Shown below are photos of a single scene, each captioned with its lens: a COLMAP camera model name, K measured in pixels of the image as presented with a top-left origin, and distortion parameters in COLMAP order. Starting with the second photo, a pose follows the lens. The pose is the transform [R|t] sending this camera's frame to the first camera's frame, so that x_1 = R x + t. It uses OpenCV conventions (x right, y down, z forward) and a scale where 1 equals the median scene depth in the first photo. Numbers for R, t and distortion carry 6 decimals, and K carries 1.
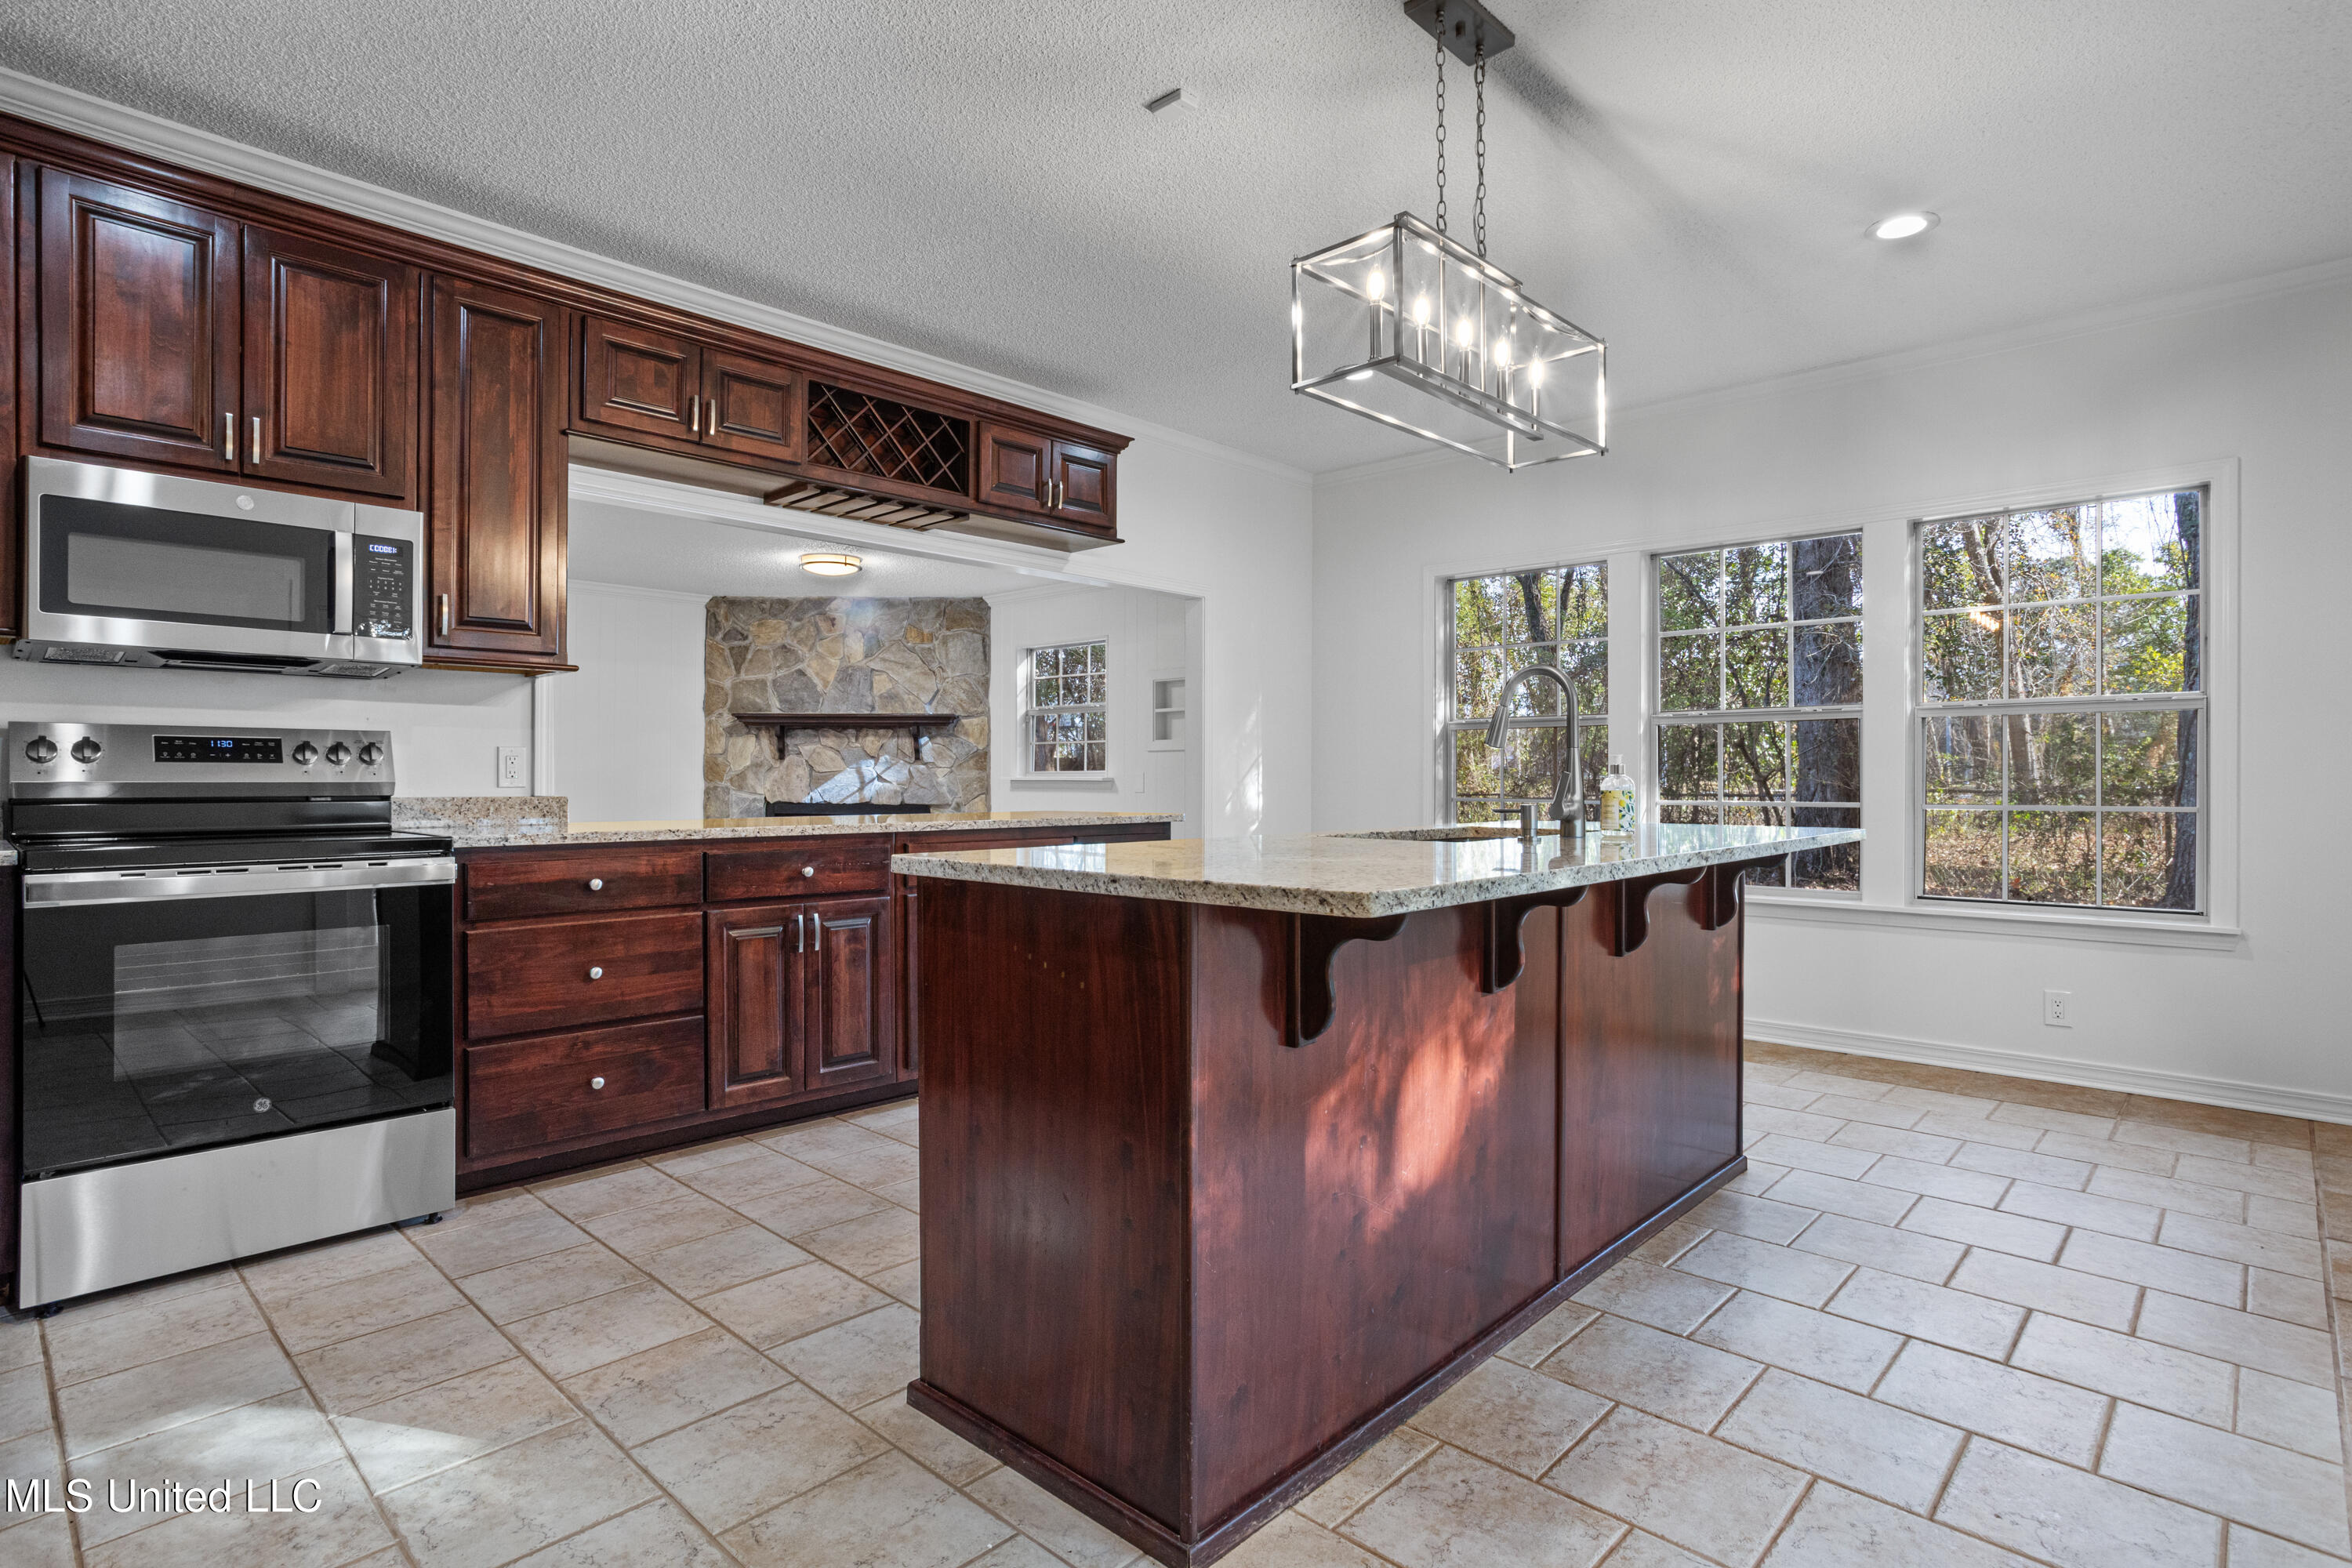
lens RADIAL K [[1171.7, 0, 1178.1], [0, 1171.7, 772.6], [0, 0, 1]] dist [-0.015556, 0.004366]
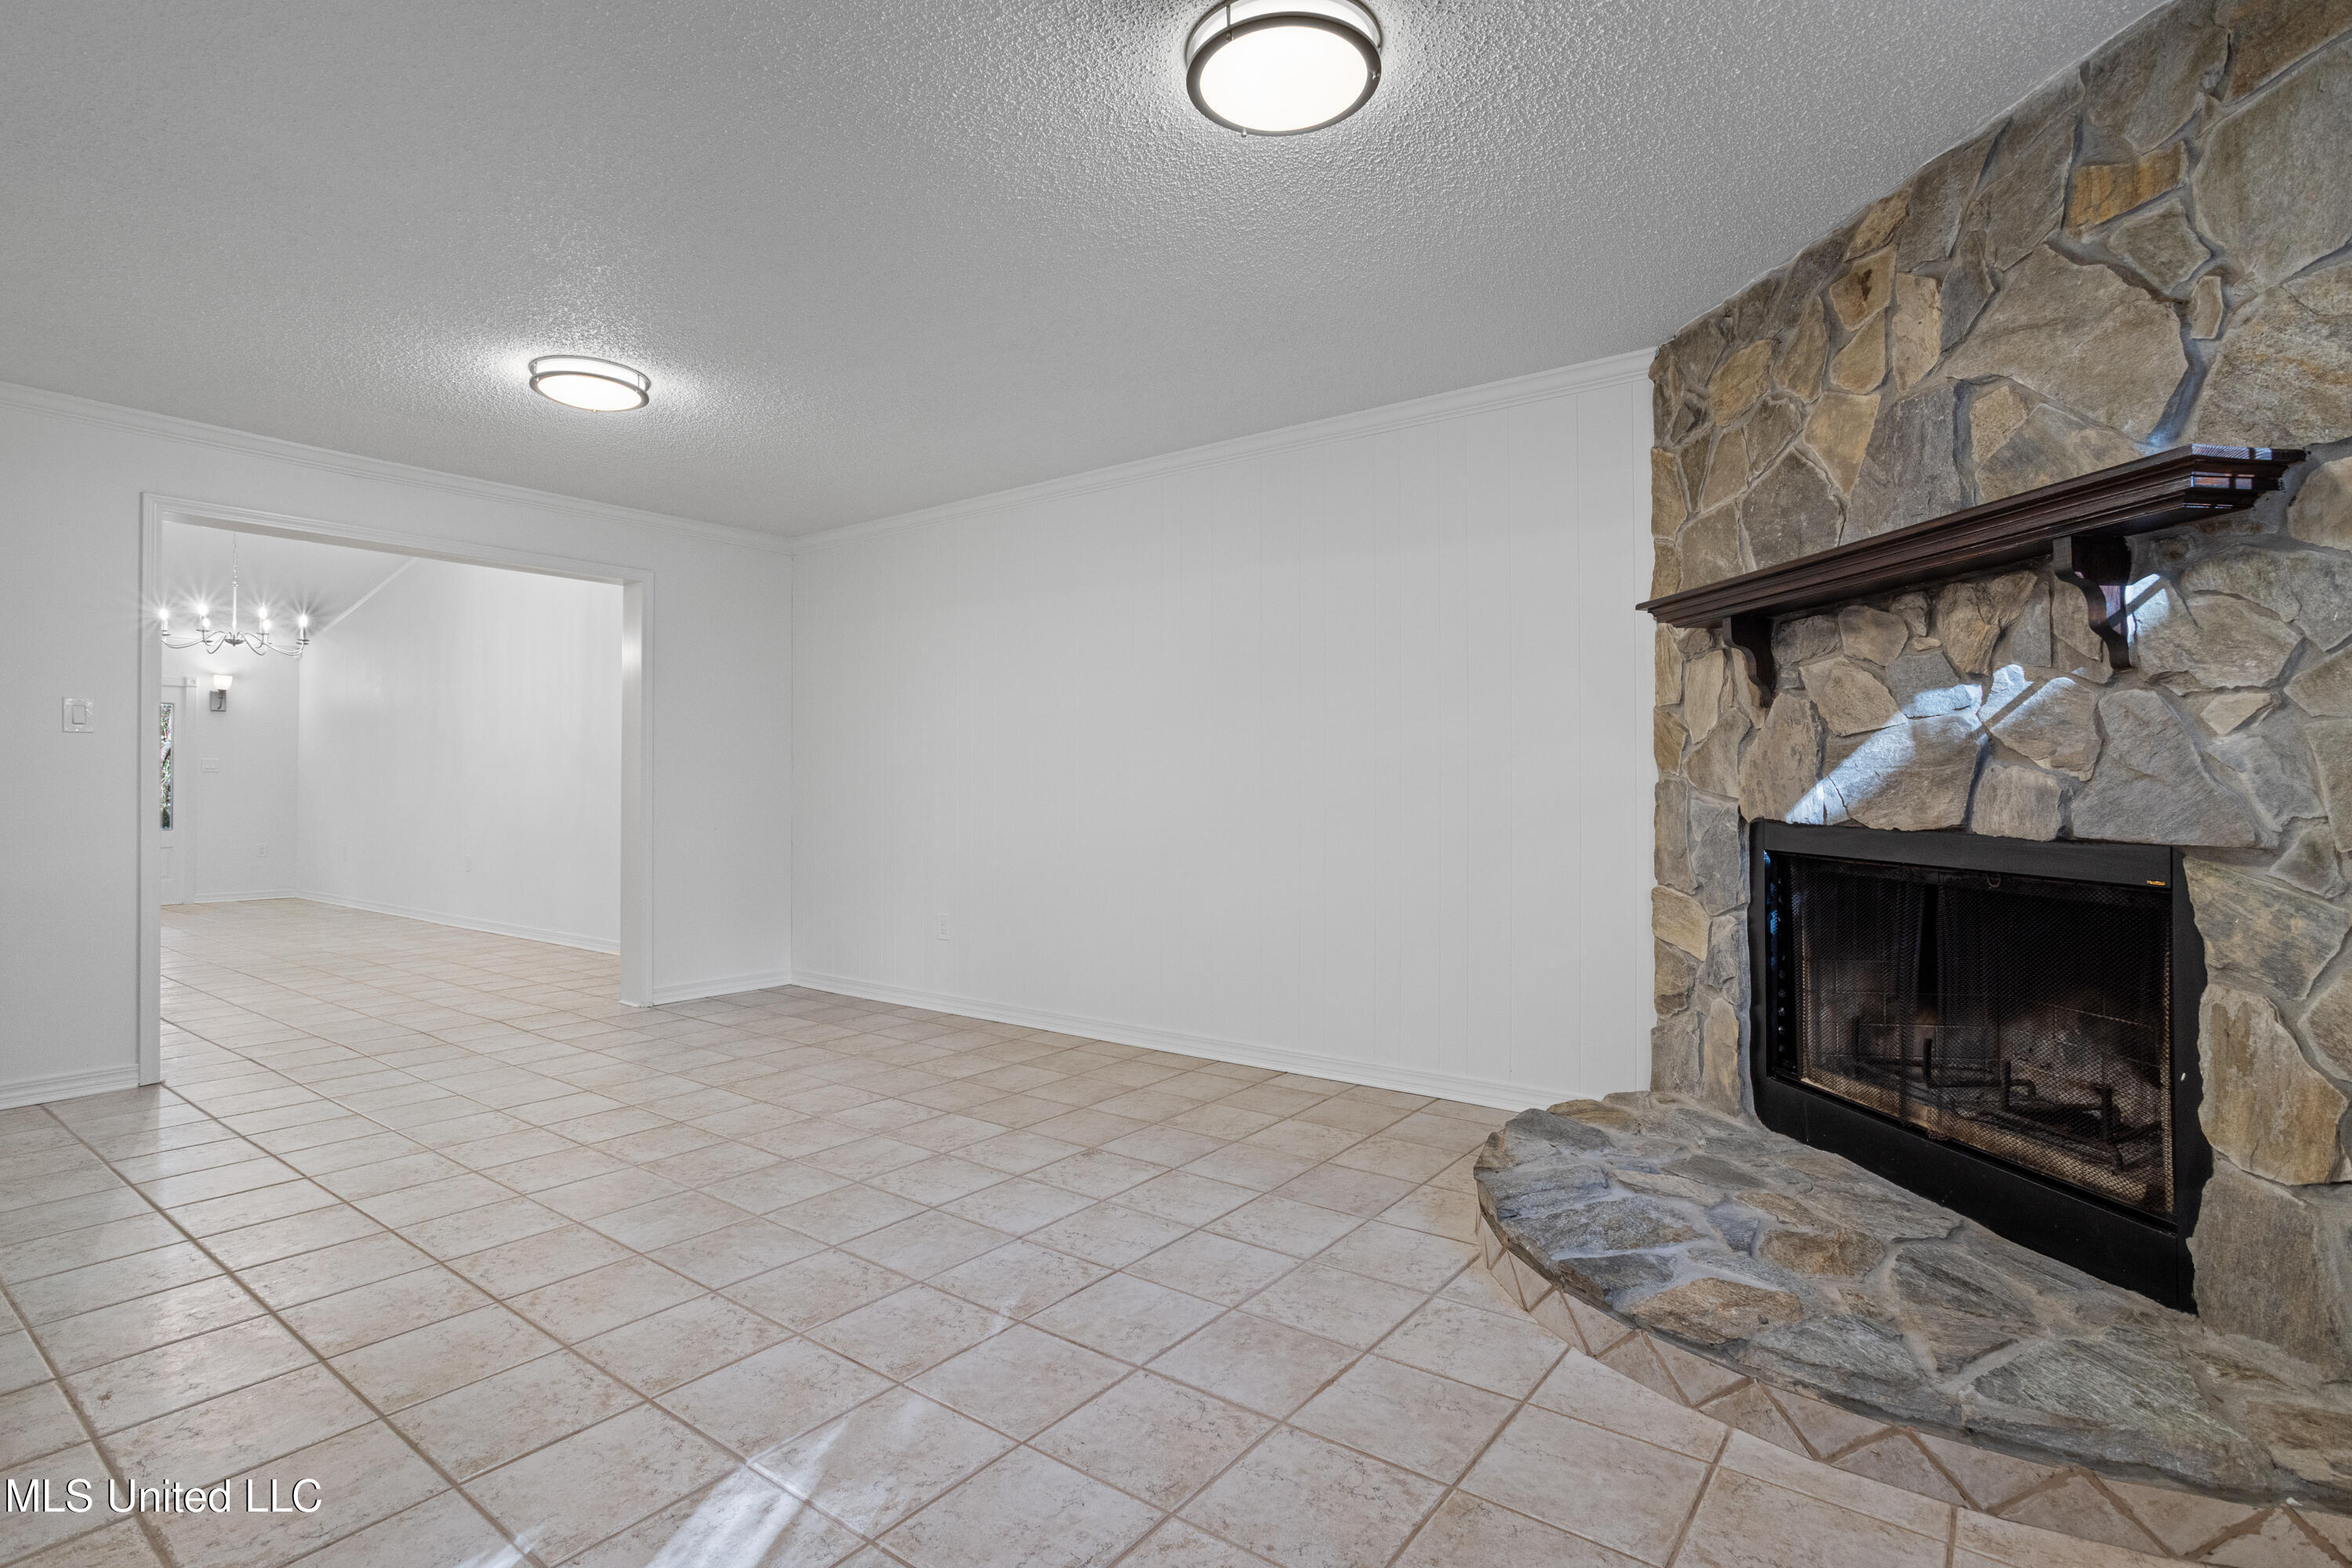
lens RADIAL K [[1128.8, 0, 1159.0], [0, 1128.8, 772.9], [0, 0, 1]] dist [-0.008451, 0.004149]
pose [[0.097486, -0.016938, -0.995093, 0.002025], [0.010510, 0.999817, -0.015989, 0.013772], [0.995181, -0.008900, 0.097646, 0.770213]]
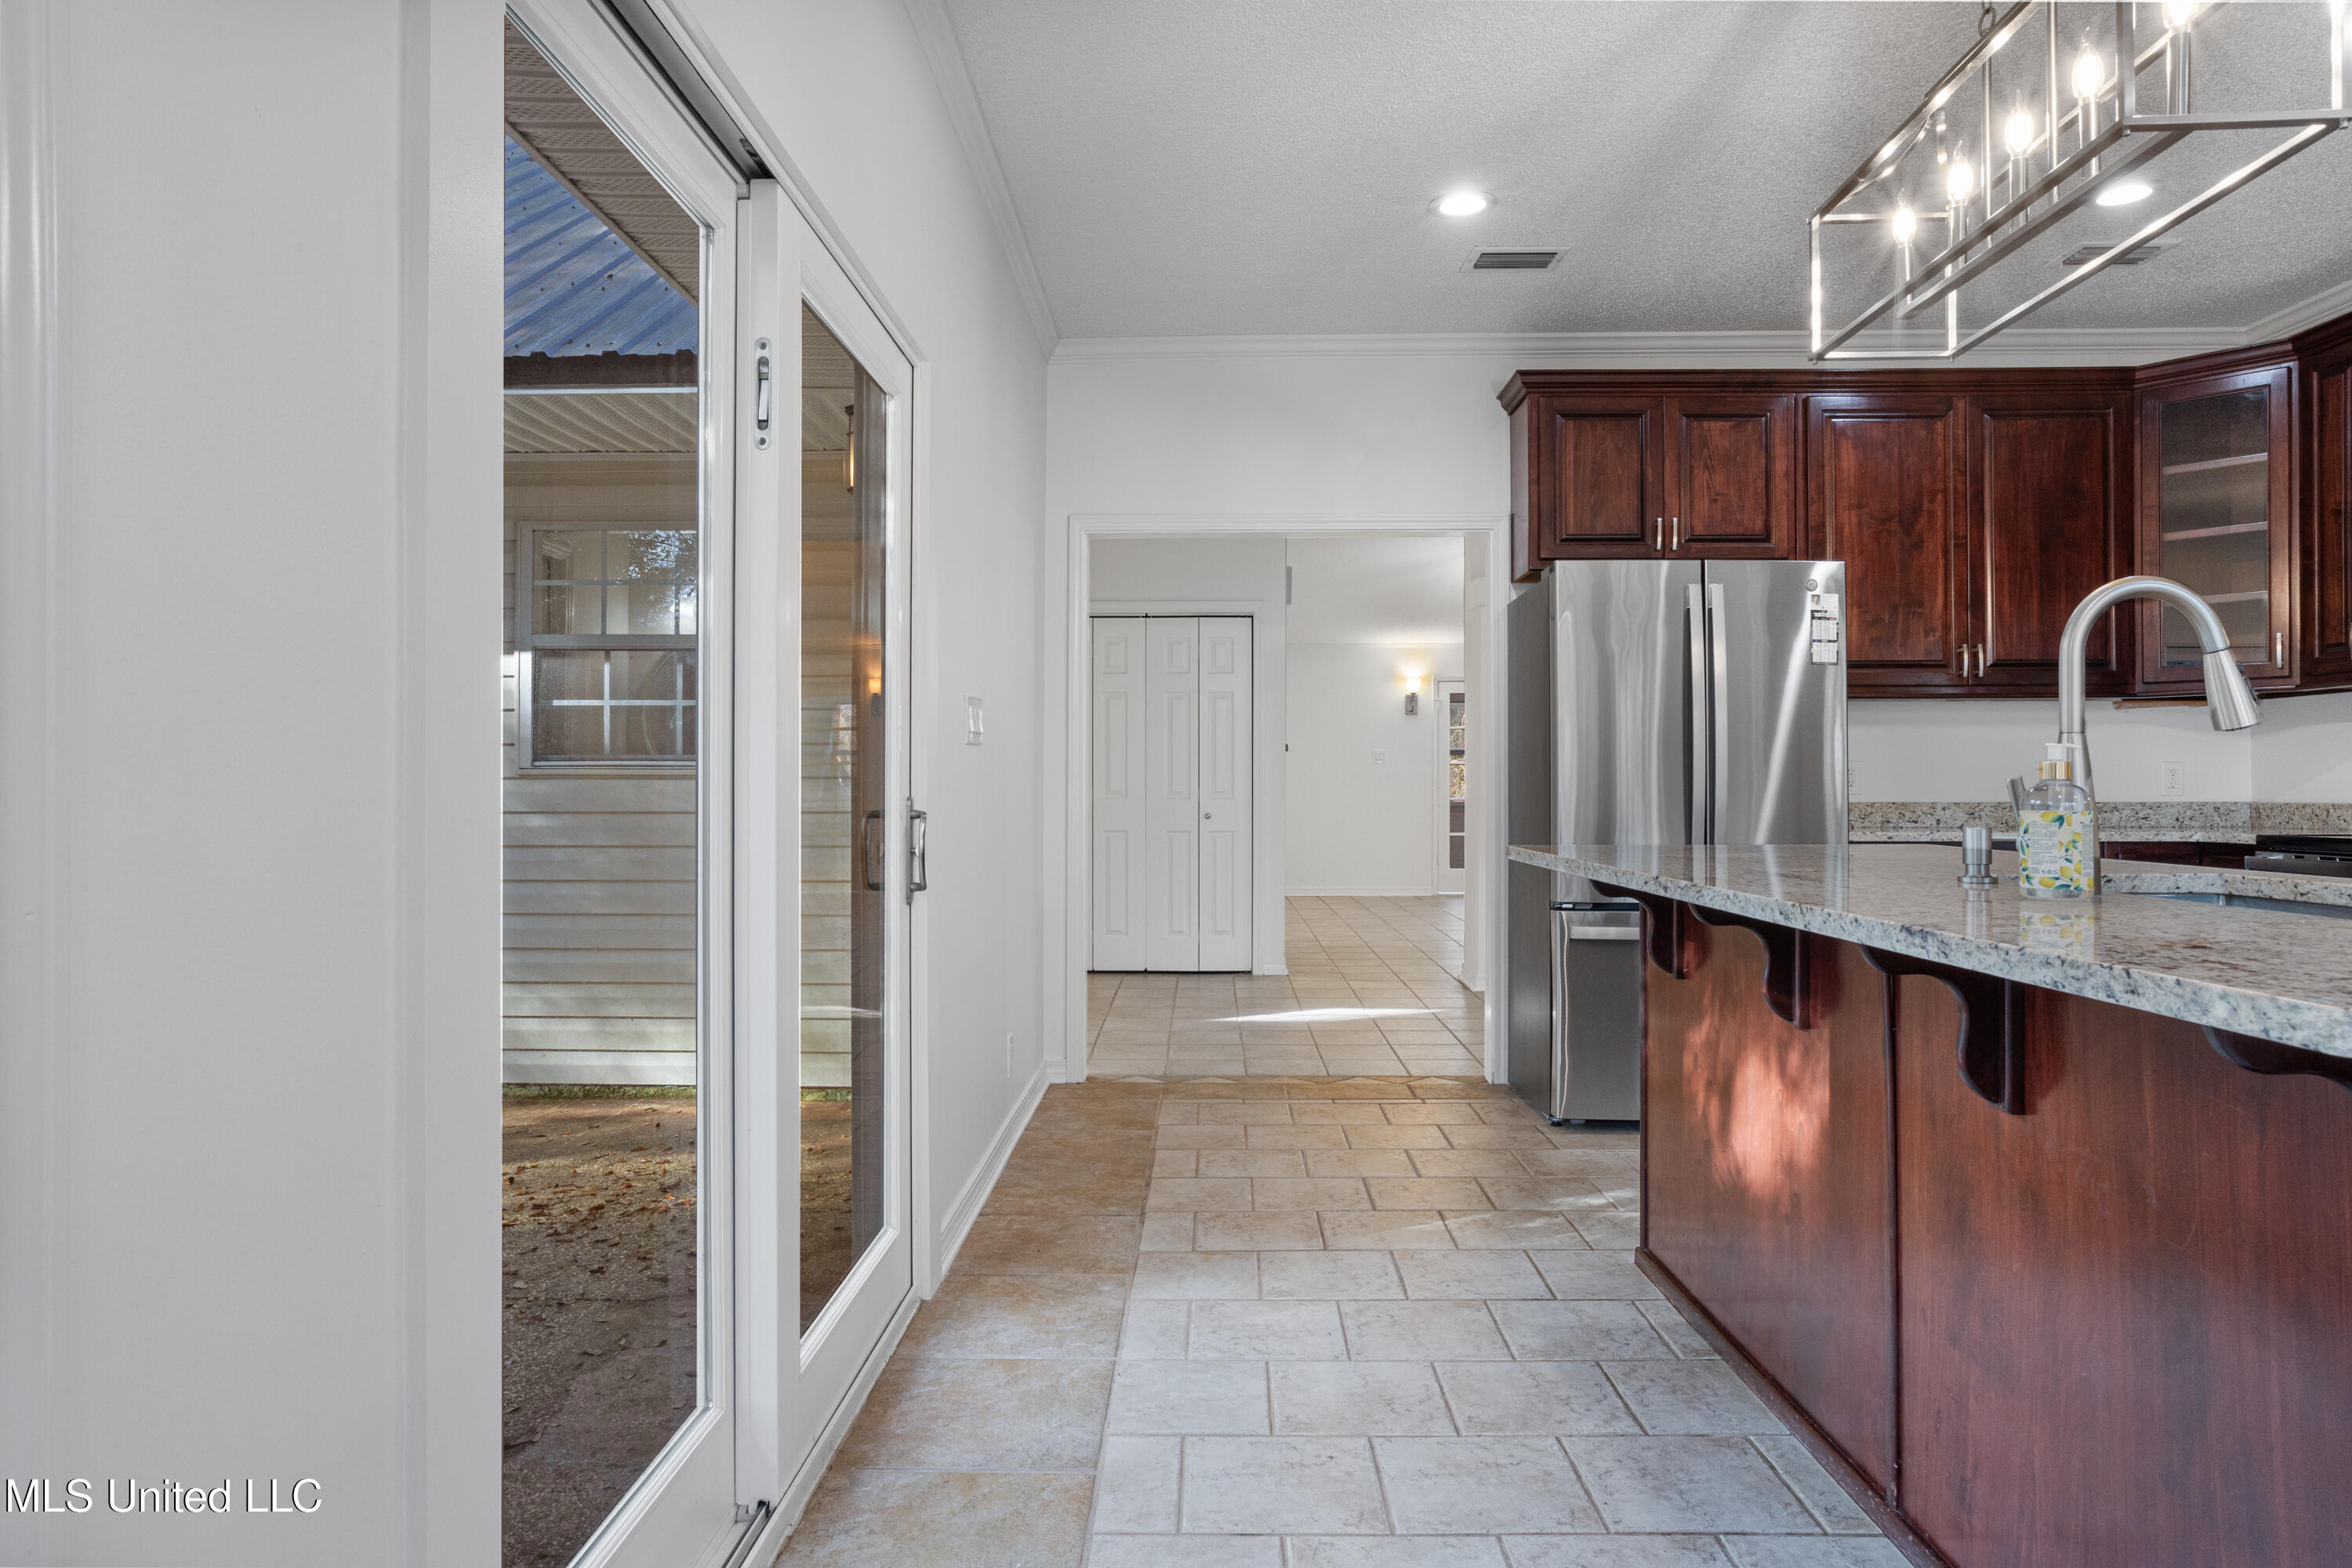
lens RADIAL K [[1368.0, 0, 1194.6], [0, 1368.0, 773.5], [0, 0, 1]] dist [-0.030457, 0.021881]
pose [[-0.732587, -0.005877, -0.680648, 0.329759], [0.003976, 0.999909, -0.012913, 0.001725], [0.680662, -0.012166, -0.732497, 0.365723]]
